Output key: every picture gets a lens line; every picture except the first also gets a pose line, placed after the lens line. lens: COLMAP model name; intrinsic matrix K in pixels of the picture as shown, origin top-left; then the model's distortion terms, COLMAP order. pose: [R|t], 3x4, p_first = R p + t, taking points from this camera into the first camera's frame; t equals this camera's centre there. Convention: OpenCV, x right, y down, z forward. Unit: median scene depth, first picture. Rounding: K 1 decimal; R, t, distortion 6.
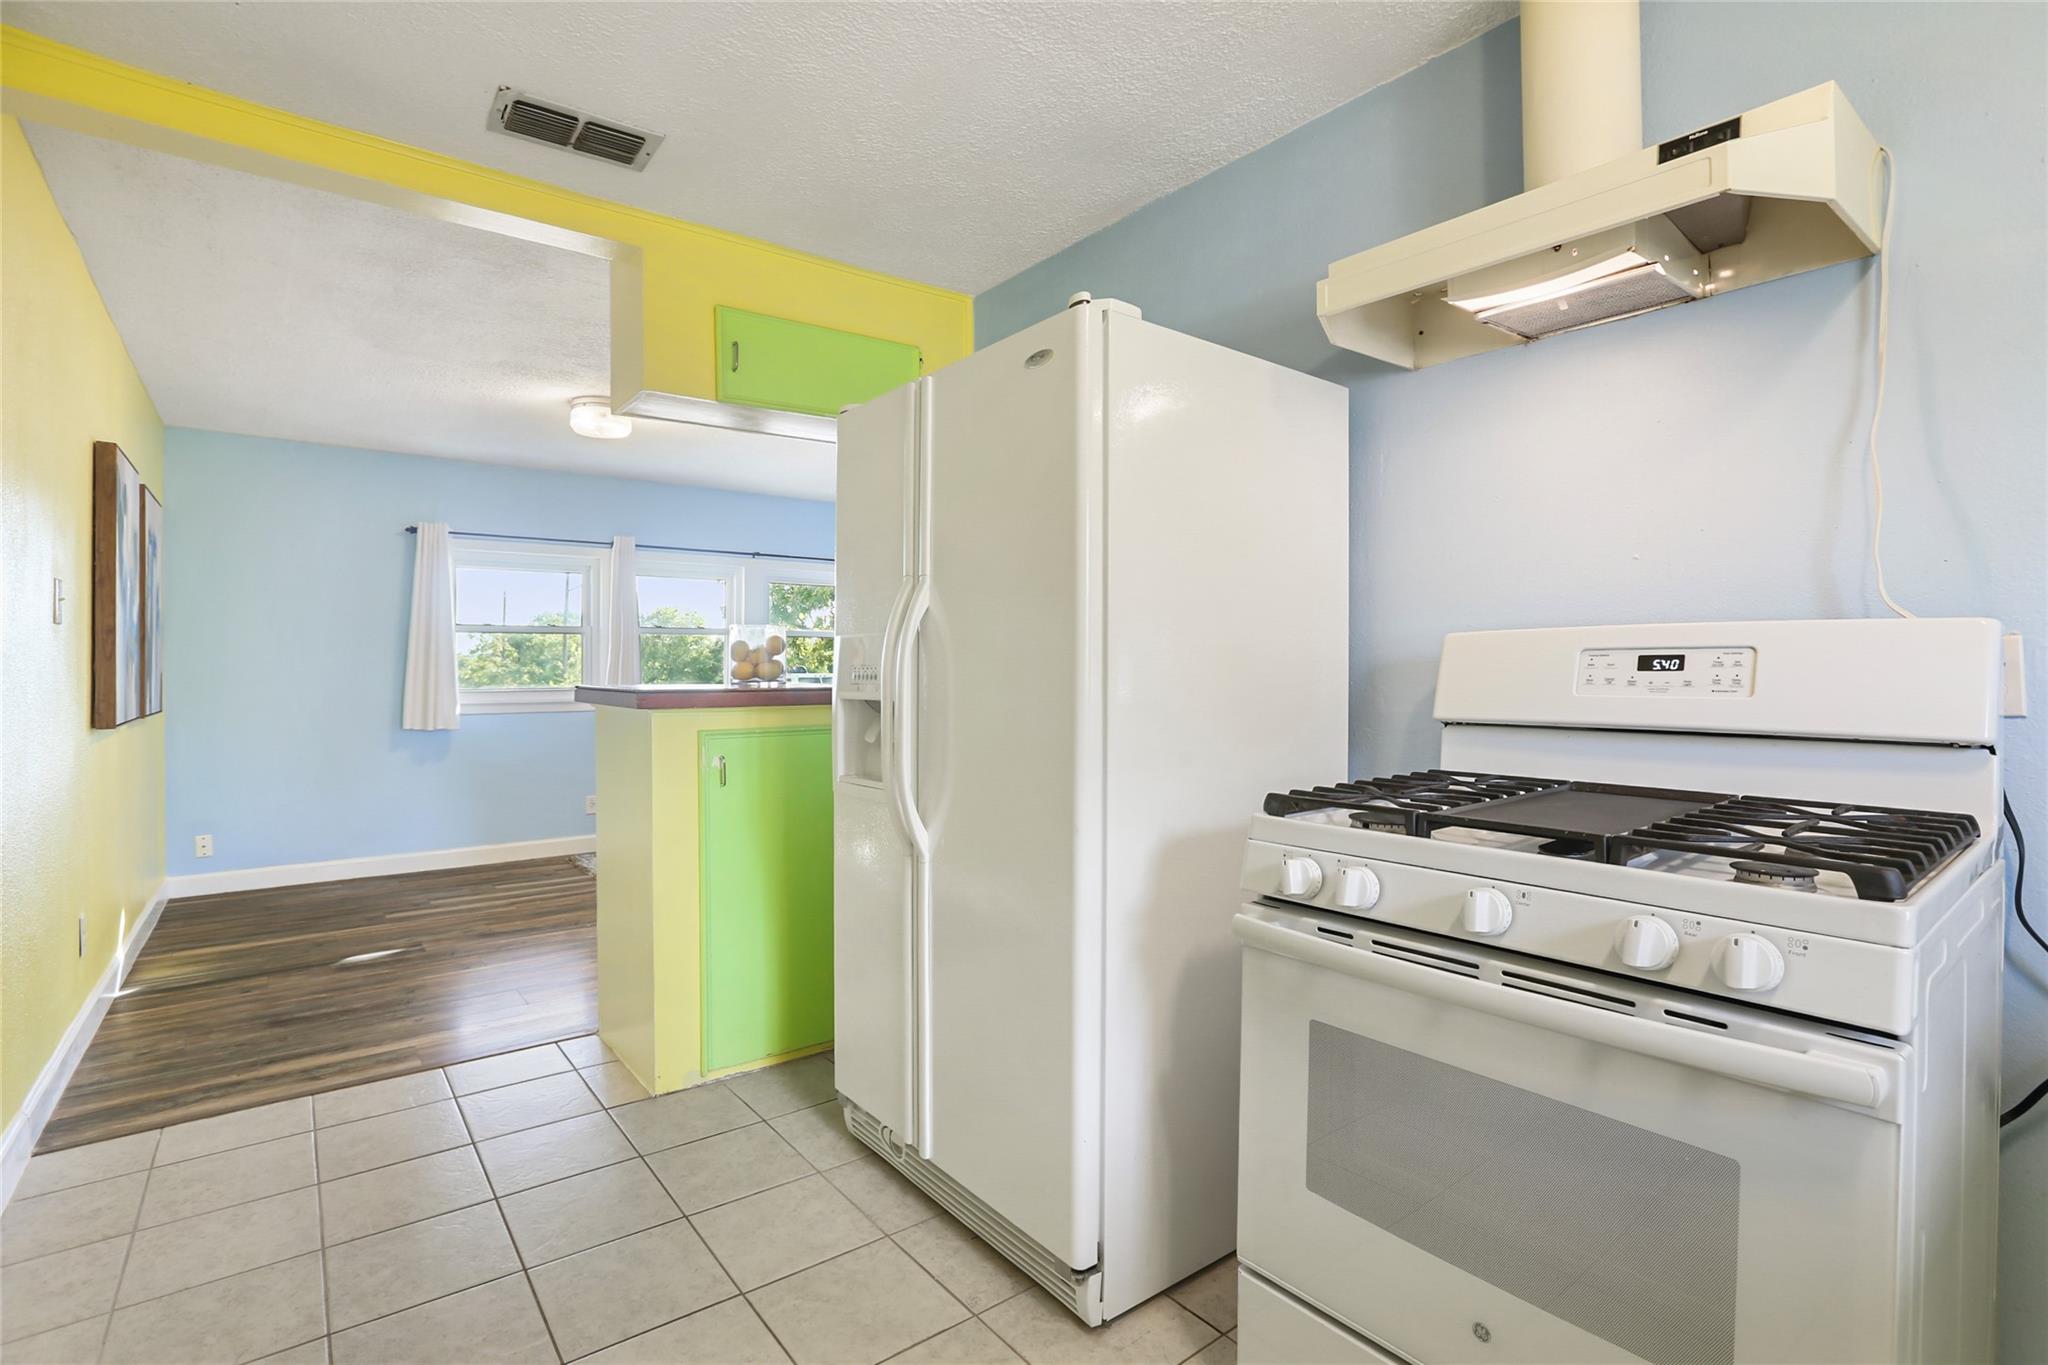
lens RADIAL K [[959.5, 0, 996.6], [0, 959.5, 679.8], [0, 0, 1]] dist [0.000152, -0.000215]
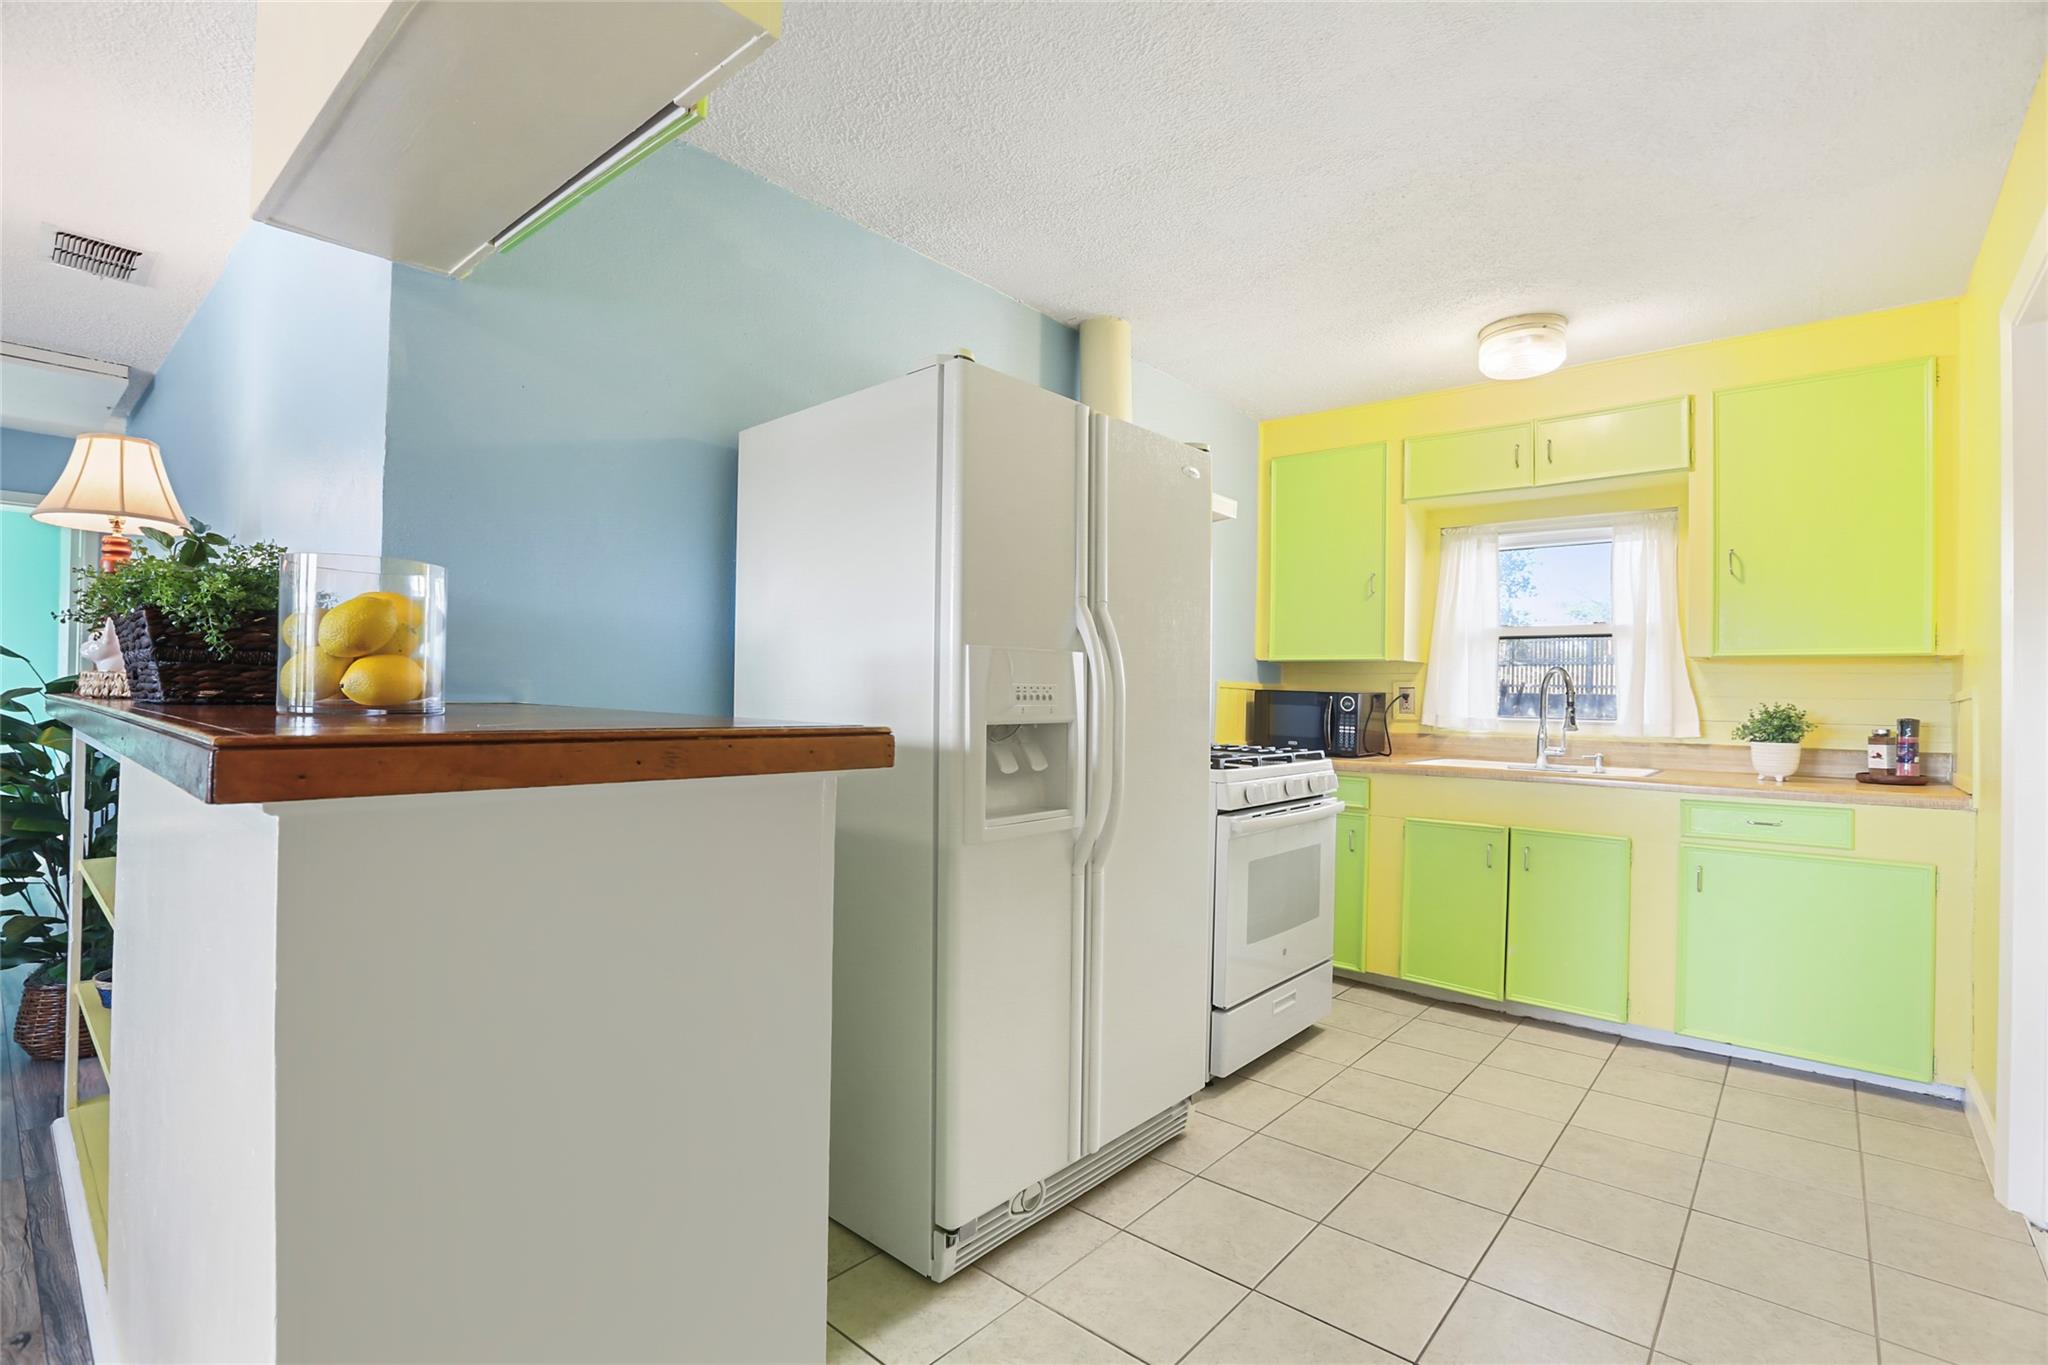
lens RADIAL K [[938.5, 0, 1028.0], [0, 938.5, 669.1], [0, 0, 1]] dist [-0.061369, 0.019288]
pose [[-0.208648, 0.020009, 0.977786, -1.063921], [-0.012103, 0.999661, -0.023039, -0.005922], [-0.977916, -0.016641, -0.208335, 1.296401]]
